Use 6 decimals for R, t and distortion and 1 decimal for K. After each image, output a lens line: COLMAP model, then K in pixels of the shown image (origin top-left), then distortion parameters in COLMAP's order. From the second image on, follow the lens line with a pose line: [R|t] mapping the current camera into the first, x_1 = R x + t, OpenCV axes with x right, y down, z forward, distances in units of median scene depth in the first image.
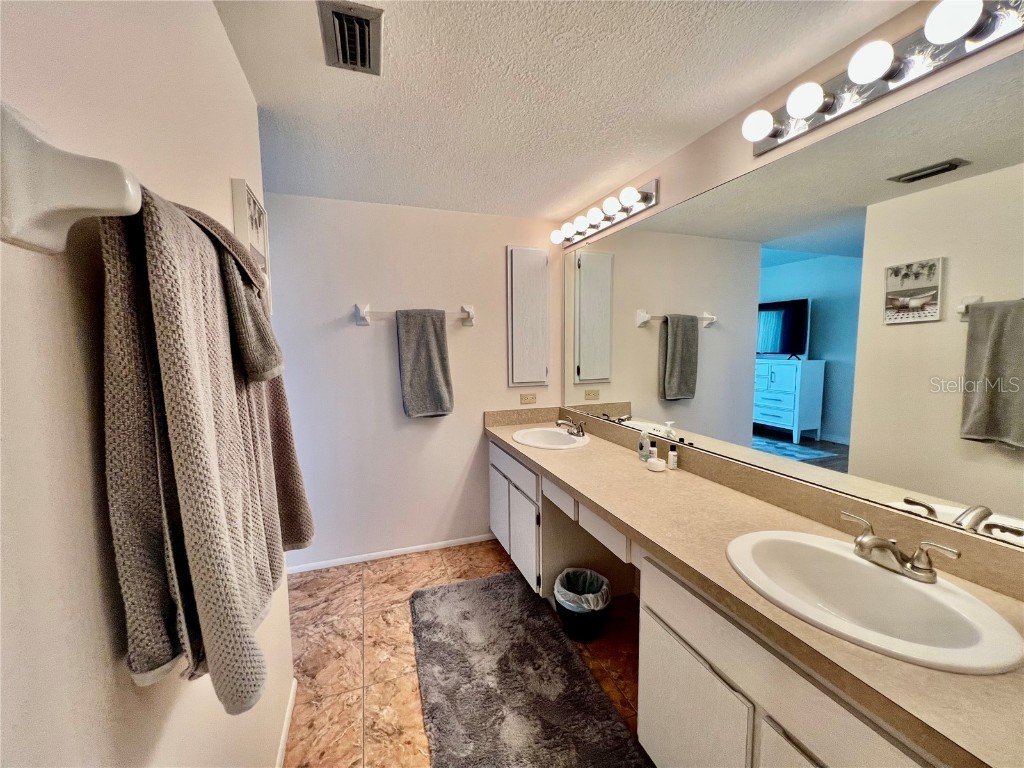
lens RADIAL K [[411.0, 0, 507.5], [0, 411.0, 387.2], [0, 0, 1]] dist [0.000253, -0.000008]
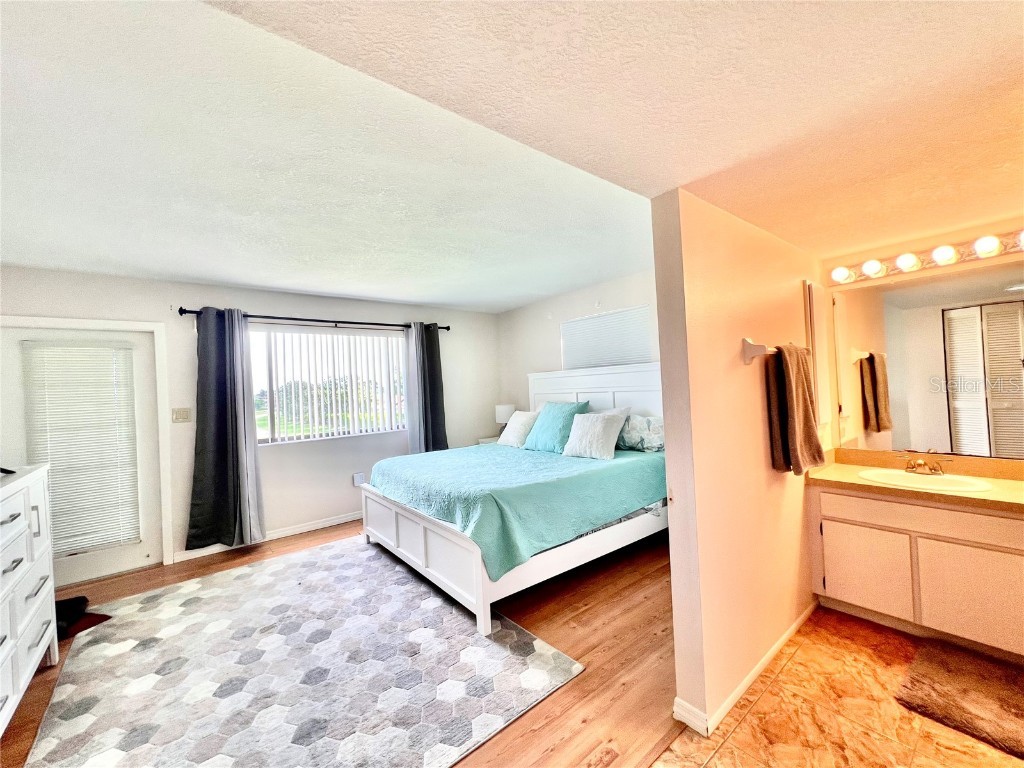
lens RADIAL K [[411.0, 0, 511.0], [0, 411.0, 385.8], [0, 0, 1]] dist [0.000253, -0.000008]
pose [[0.941949, -0.026772, 0.334687, -1.040353], [0.065275, 0.992399, -0.104327, -0.052089], [-0.329350, 0.120118, 0.936536, 0.392322]]
